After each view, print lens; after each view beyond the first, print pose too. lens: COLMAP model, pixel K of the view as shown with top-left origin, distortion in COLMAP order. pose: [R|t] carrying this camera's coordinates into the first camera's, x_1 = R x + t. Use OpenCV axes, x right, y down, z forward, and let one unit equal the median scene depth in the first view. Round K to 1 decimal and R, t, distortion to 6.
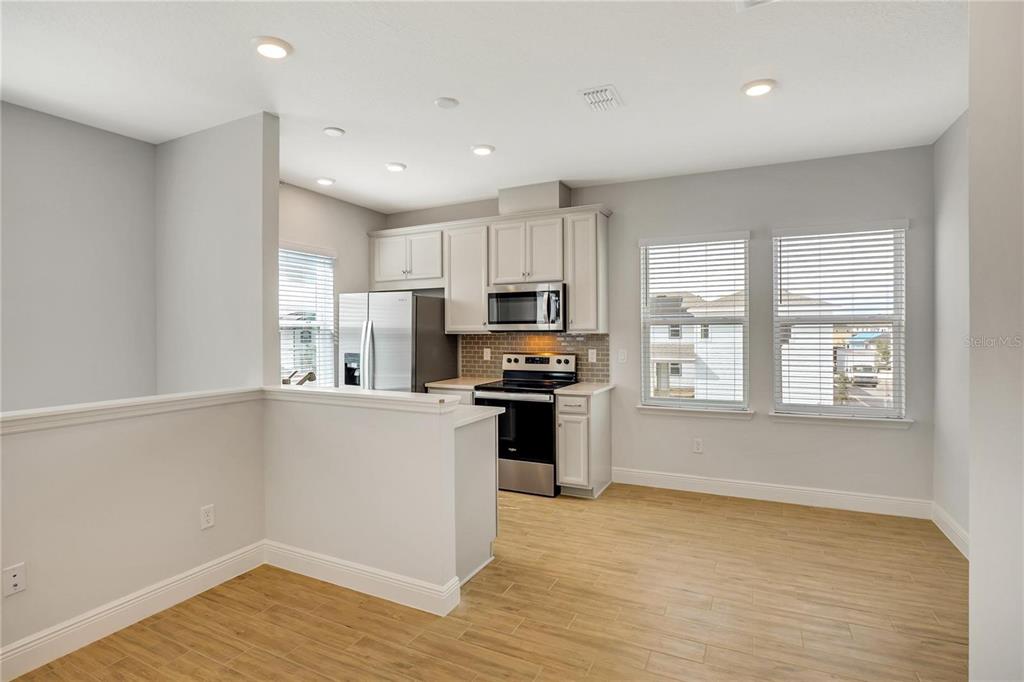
lens RADIAL K [[500.5, 0, 510.6], [0, 500.5, 334.1], [0, 0, 1]] dist [-0.025984, -0.000319]
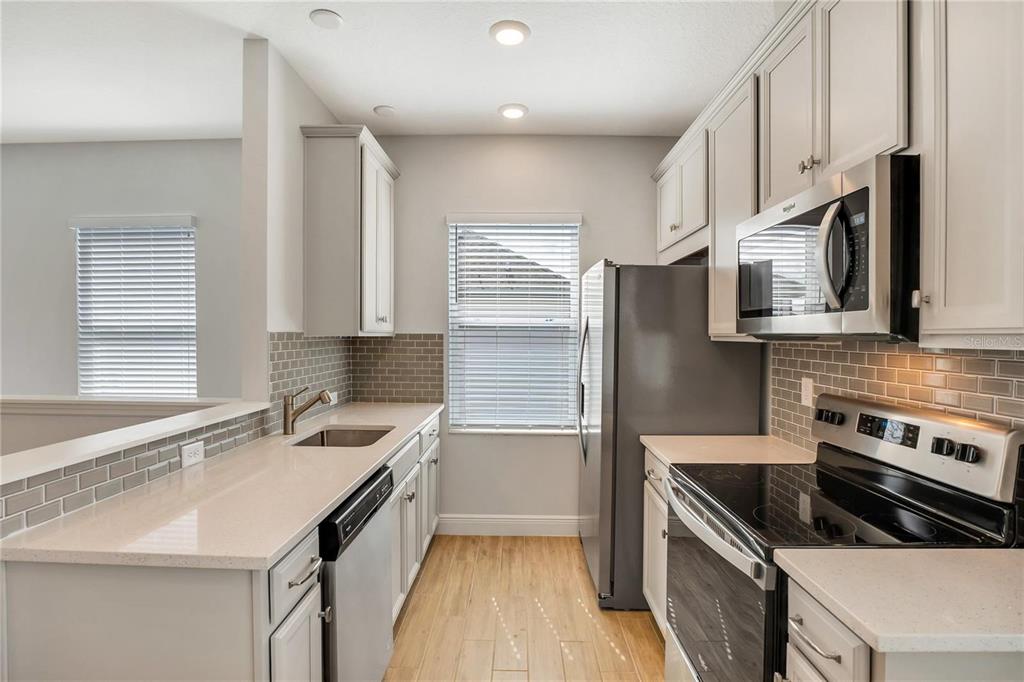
lens RADIAL K [[500.5, 0, 510.6], [0, 500.5, 334.1], [0, 0, 1]] dist [-0.025984, -0.000319]
pose [[0.415762, 0.007889, -0.909439, 0.249433], [-0.012750, 0.999915, 0.002845, -0.006345], [0.909384, 0.010413, 0.415827, 0.671102]]
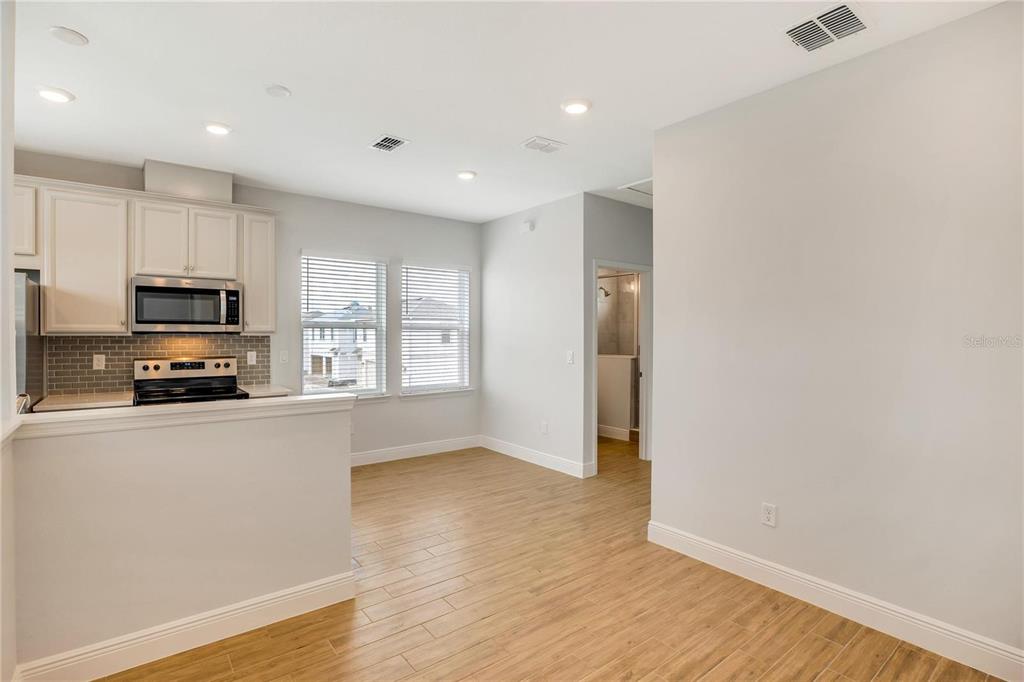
lens RADIAL K [[500.5, 0, 510.6], [0, 500.5, 334.1], [0, 0, 1]] dist [-0.025984, -0.000319]
pose [[0.438198, 0.003238, 0.898873, -0.497903], [-0.003454, 0.999992, -0.001918, -0.003672], [-0.898872, -0.002264, 0.438206, 0.112751]]
